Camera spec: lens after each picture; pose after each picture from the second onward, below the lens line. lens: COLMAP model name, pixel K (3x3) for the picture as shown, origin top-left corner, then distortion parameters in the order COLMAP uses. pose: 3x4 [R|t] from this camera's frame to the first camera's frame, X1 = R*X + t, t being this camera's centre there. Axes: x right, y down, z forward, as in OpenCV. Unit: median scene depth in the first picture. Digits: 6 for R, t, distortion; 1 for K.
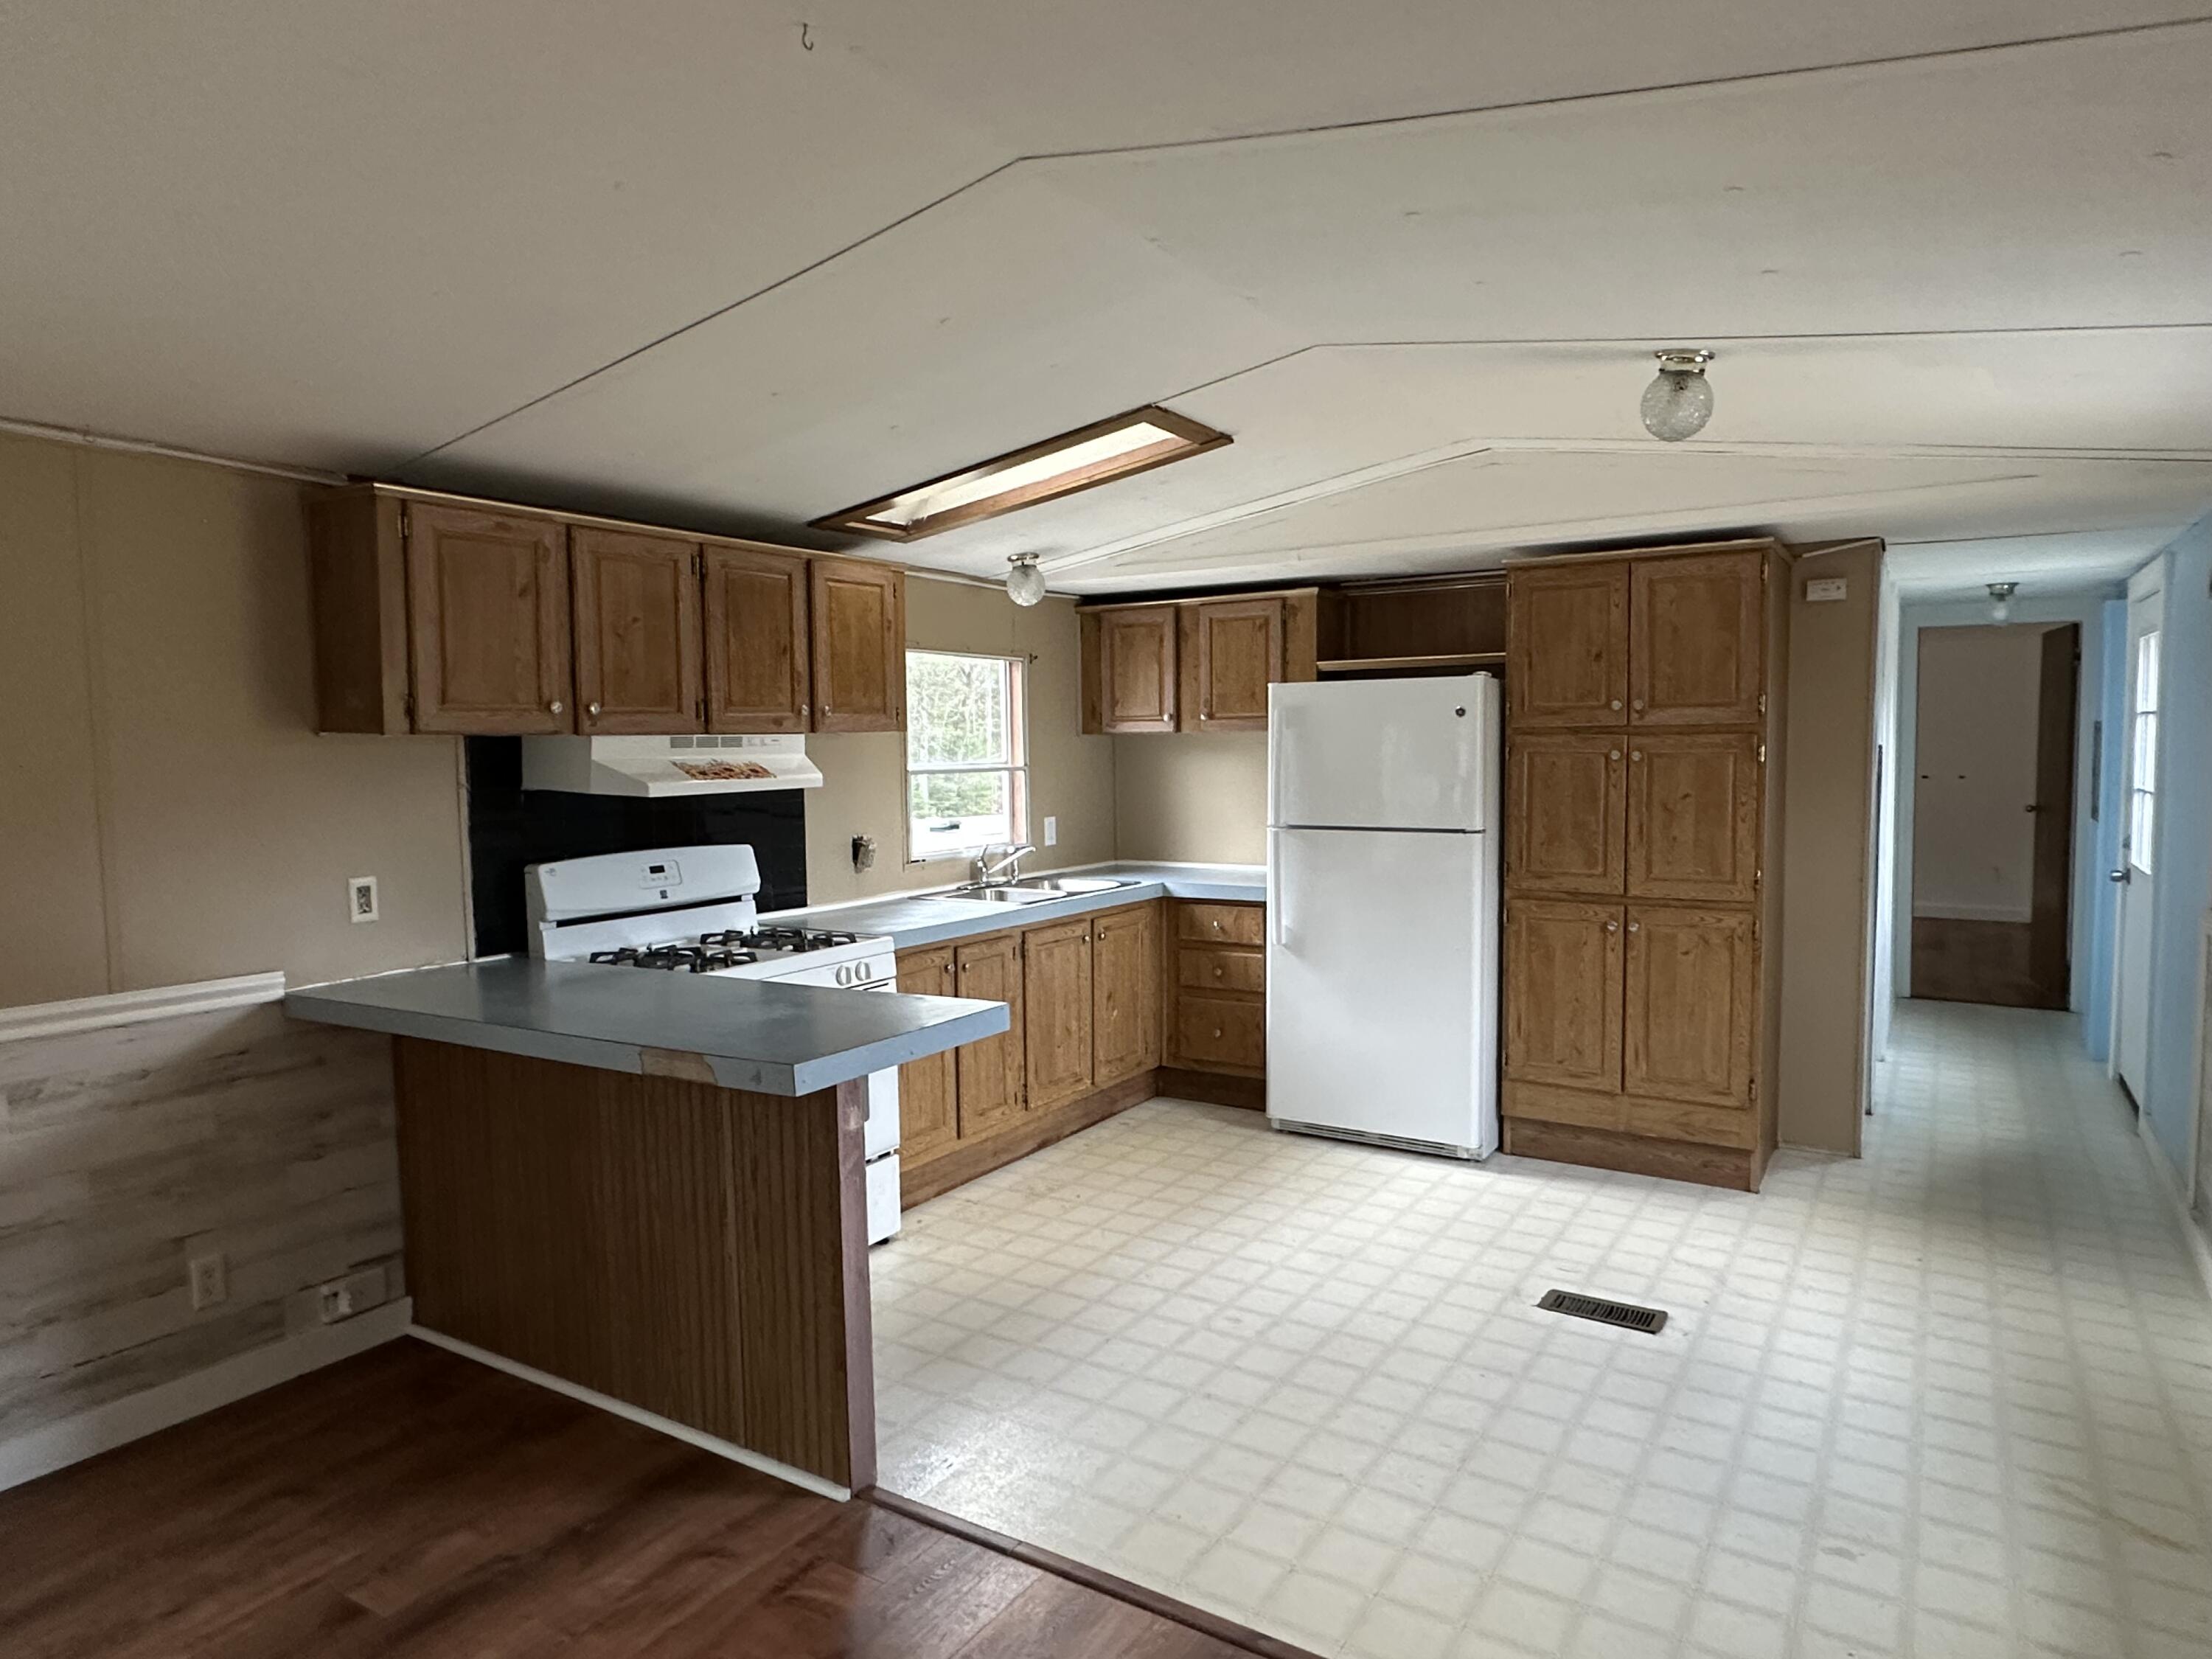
lens RADIAL K [[1330.8, 0, 1106.0], [0, 1330.8, 840.6], [0, 0, 1]] dist [0.000058, 0.001514]
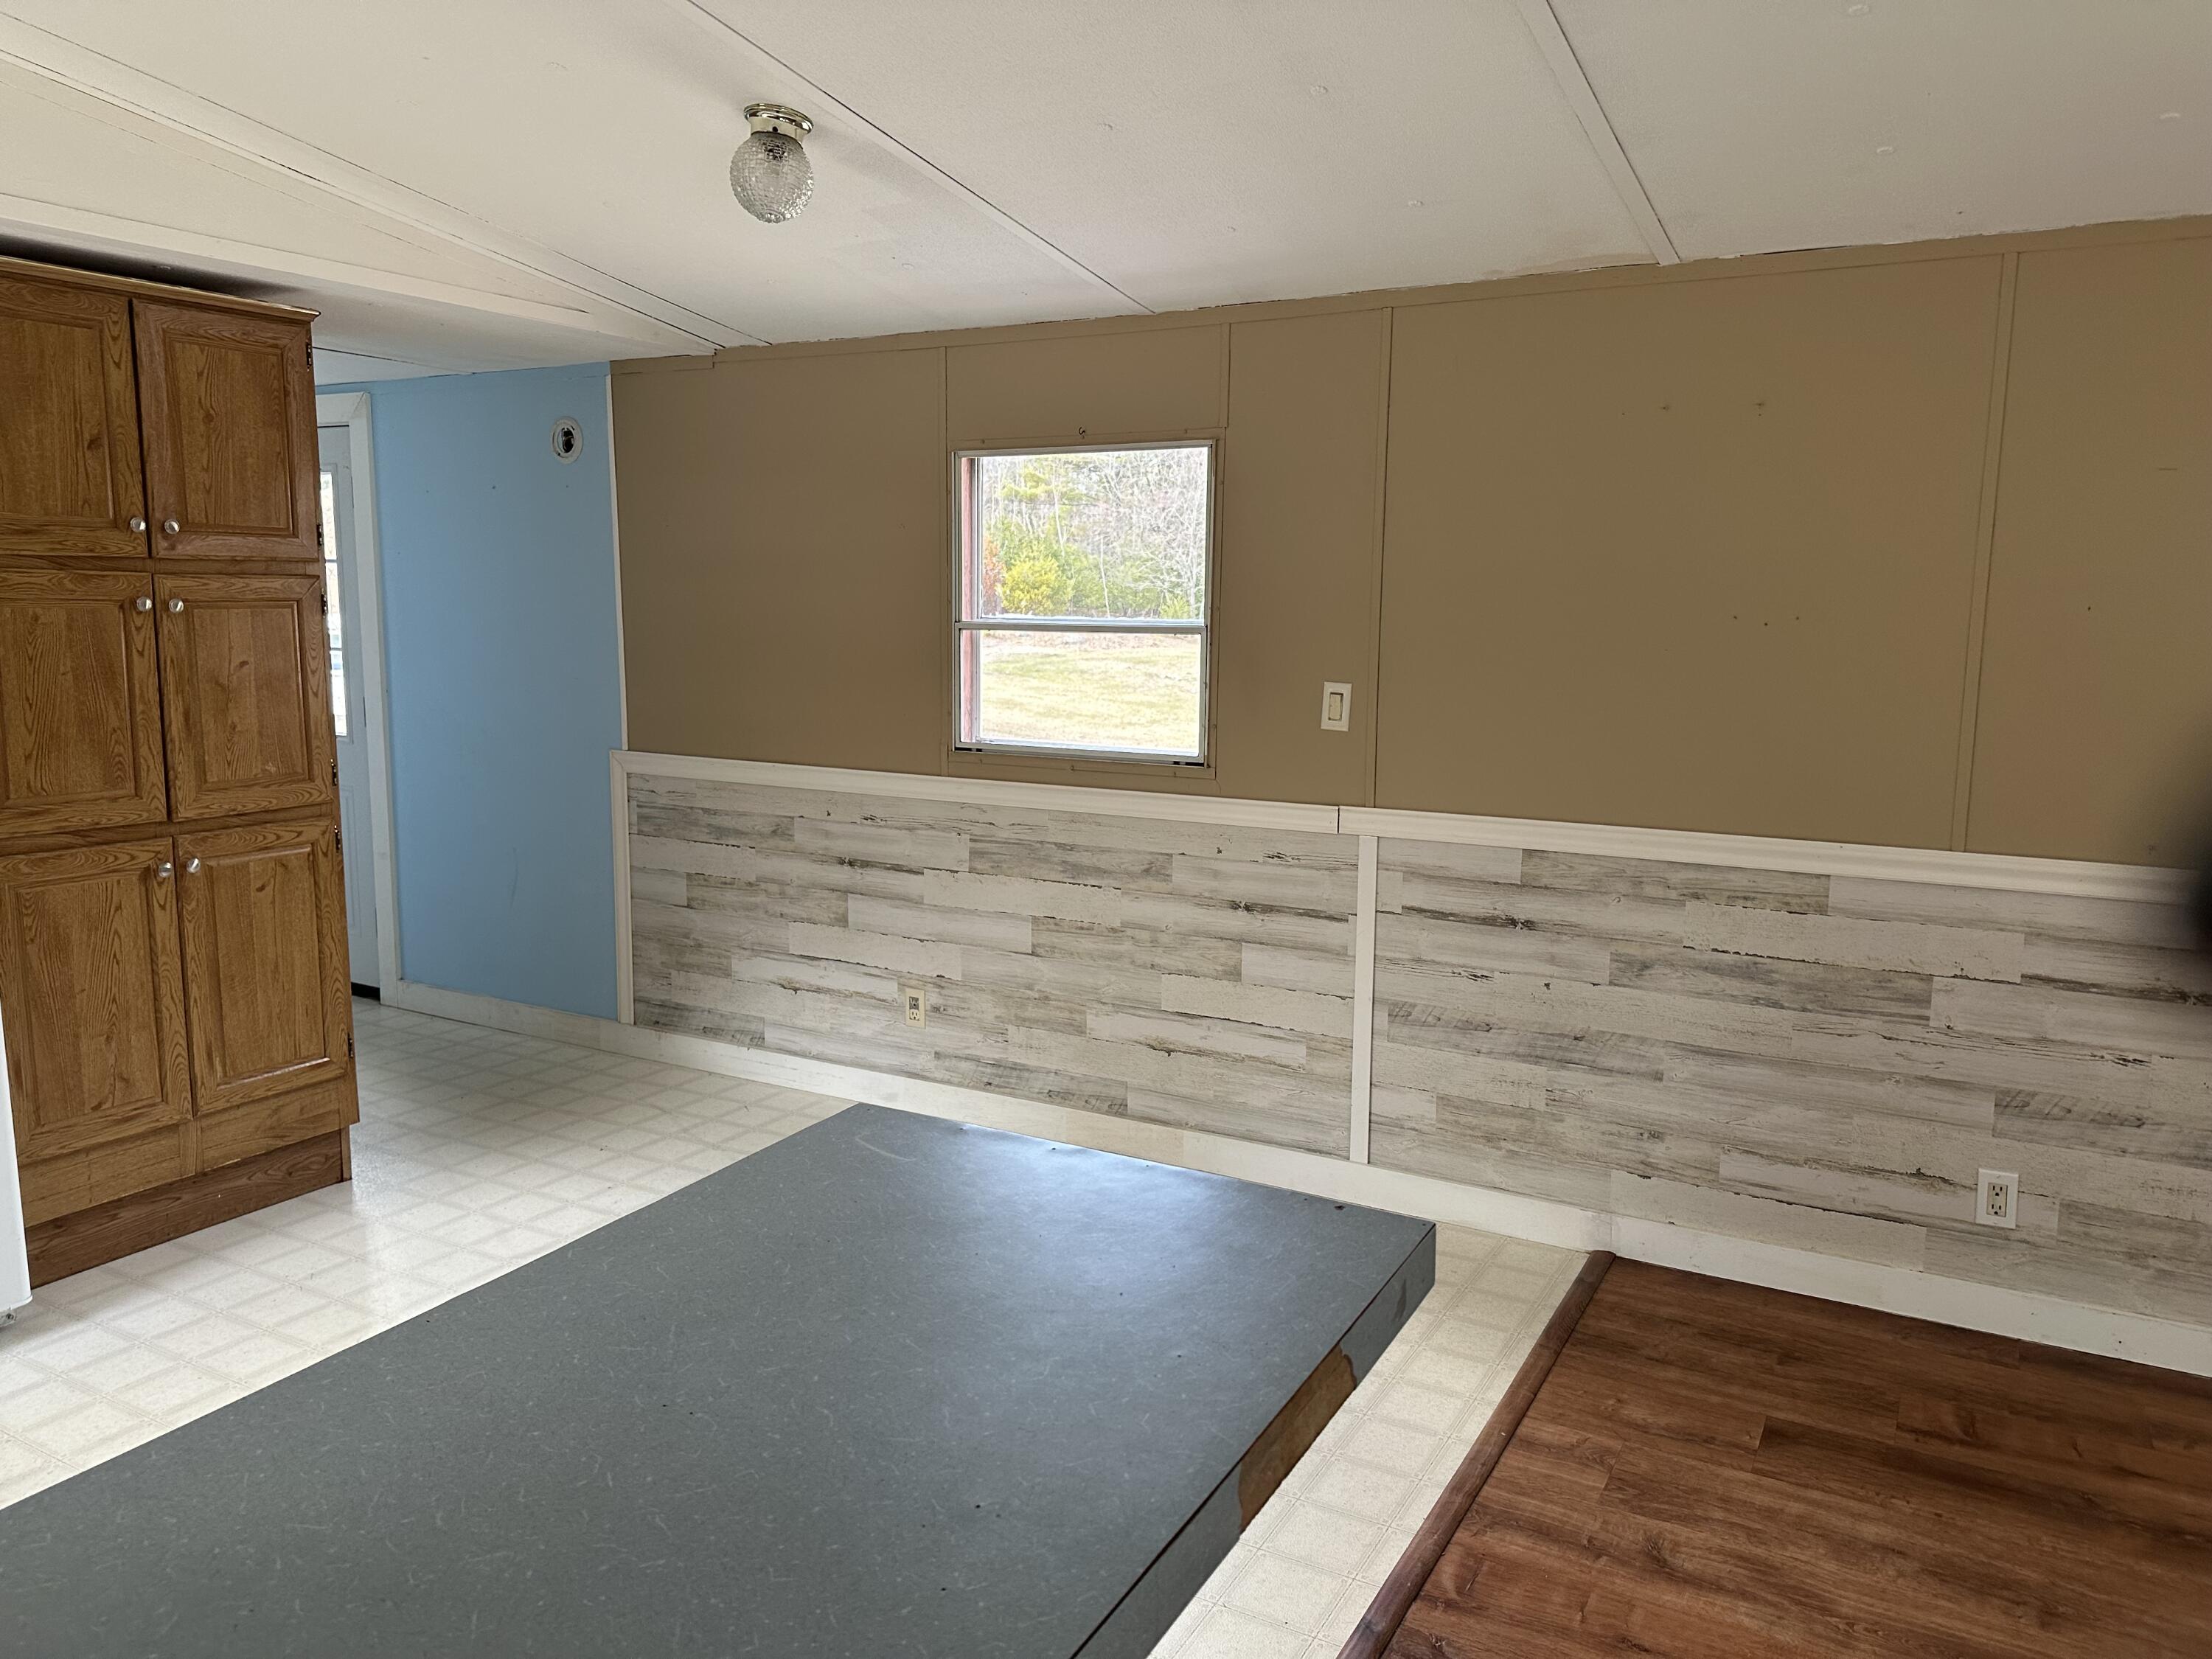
lens RADIAL K [[1533.4, 0, 1131.9], [0, 1533.4, 811.2], [0, 0, 1]] dist [0.078603, -0.097765]
pose [[-0.064842, -0.127342, 0.989737, -0.410593], [0.063275, 0.989304, 0.131432, -0.035374], [-0.995887, 0.071148, -0.056090, 0.598124]]
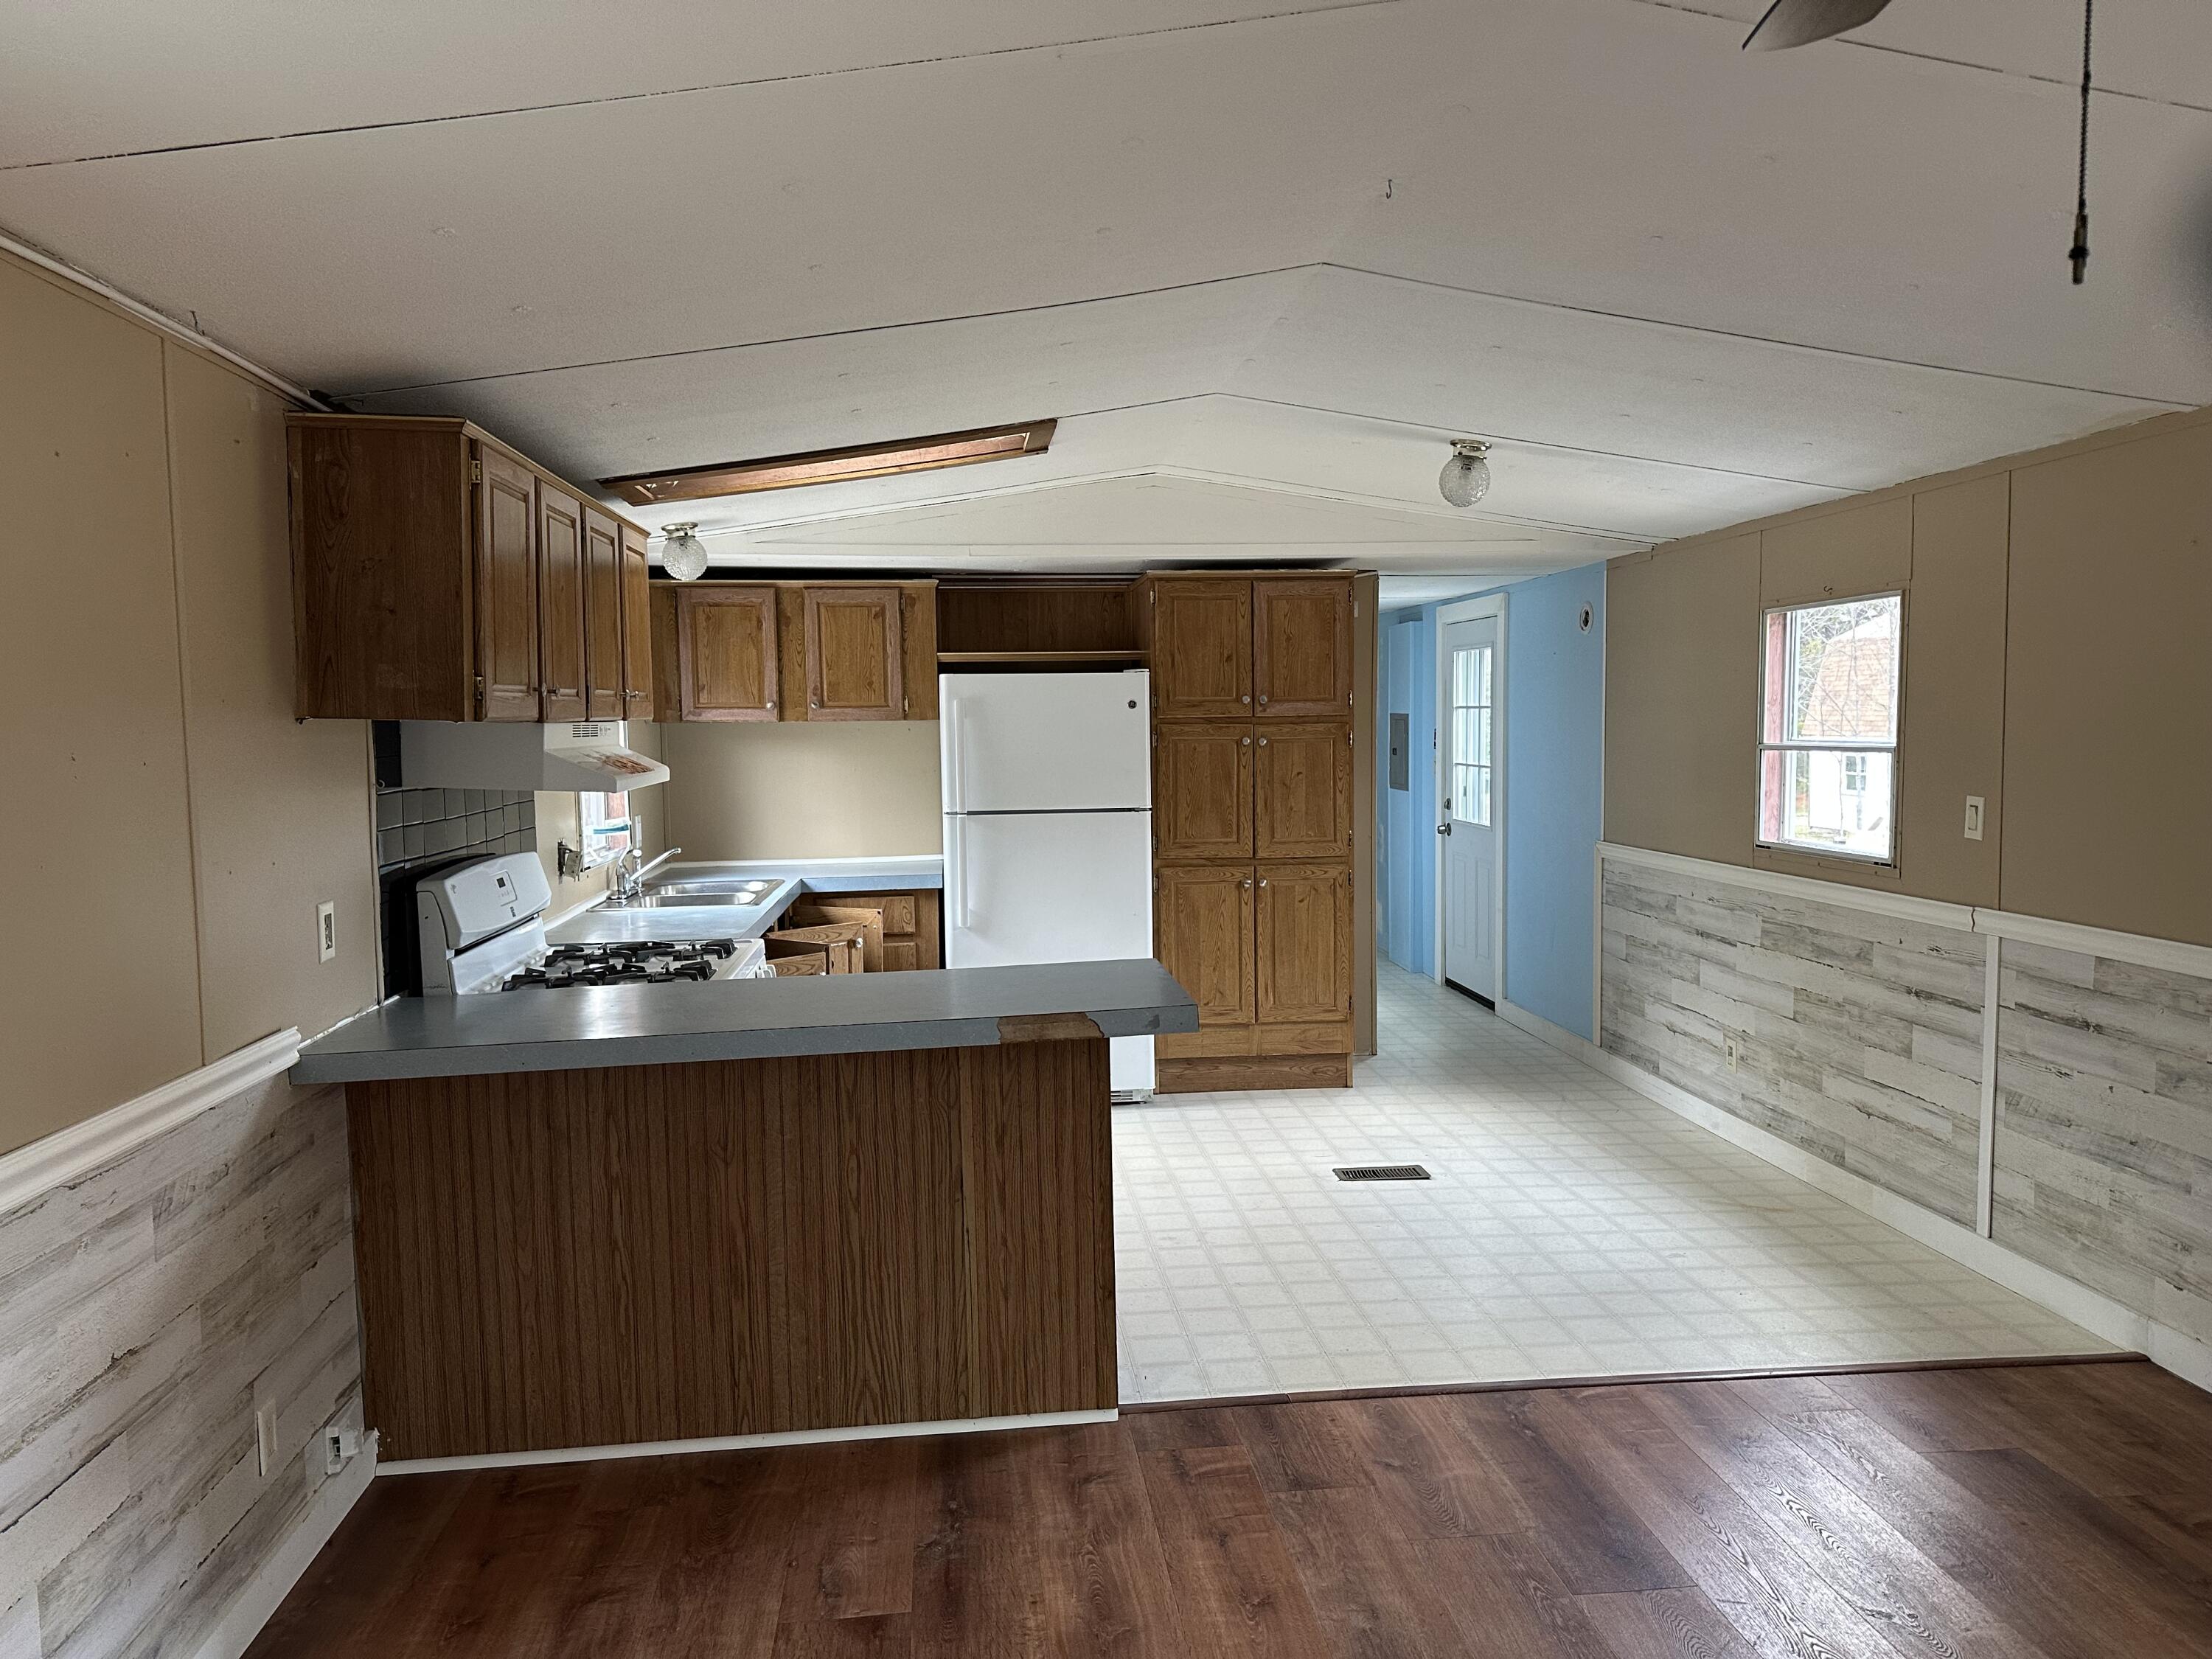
lens RADIAL K [[1533.4, 0, 1110.7], [0, 1533.4, 837.1], [0, 0, 1]] dist [0.078603, -0.097765]
pose [[0.782808, -0.045270, 0.620614, -0.592969], [0.049850, 0.998707, 0.009972, 0.002475], [-0.620263, 0.023132, 0.784053, -0.004879]]
